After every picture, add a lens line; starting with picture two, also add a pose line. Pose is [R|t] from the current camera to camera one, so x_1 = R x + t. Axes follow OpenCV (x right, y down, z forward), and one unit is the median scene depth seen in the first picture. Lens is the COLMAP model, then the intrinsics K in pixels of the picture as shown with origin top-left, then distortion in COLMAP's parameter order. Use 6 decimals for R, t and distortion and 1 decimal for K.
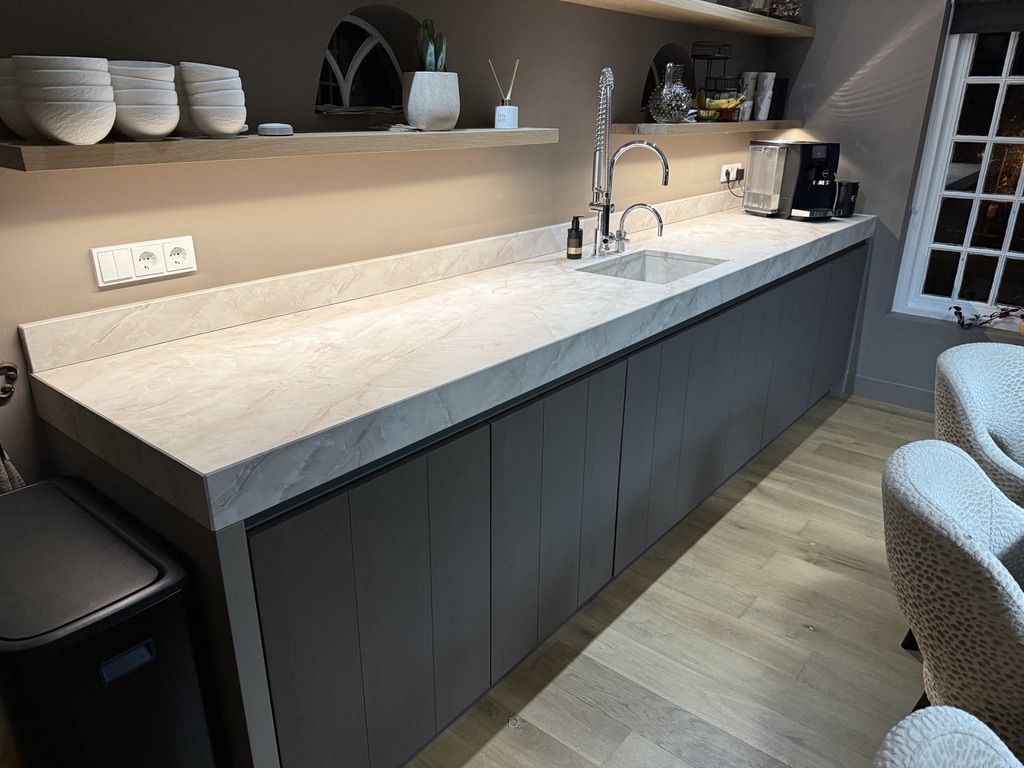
lens RADIAL K [[730.1, 0, 517.2], [0, 730.1, 381.2], [0, 0, 1]] dist [0.026058, -0.040028]
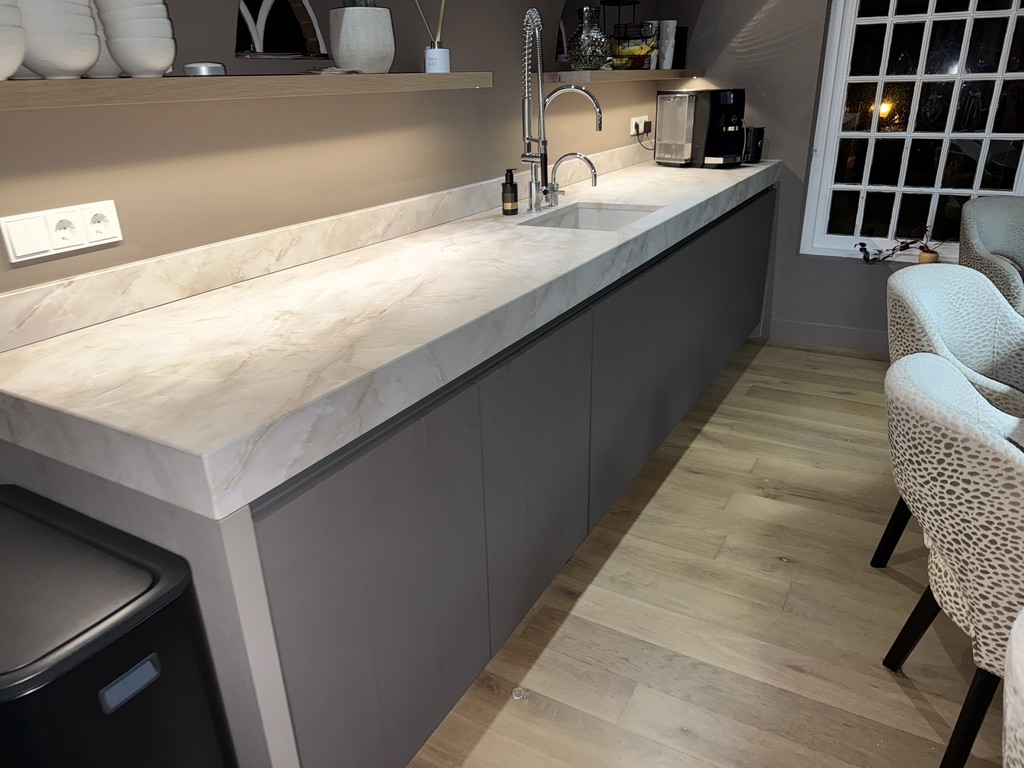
lens RADIAL K [[730.1, 0, 506.5], [0, 730.1, 385.3], [0, 0, 1]] dist [0.026058, -0.040028]
pose [[0.986196, -0.096039, 0.134884, -0.096905], [0.091906, 0.995097, 0.036554, 0.025214], [-0.137733, -0.023653, 0.990187, 0.055470]]
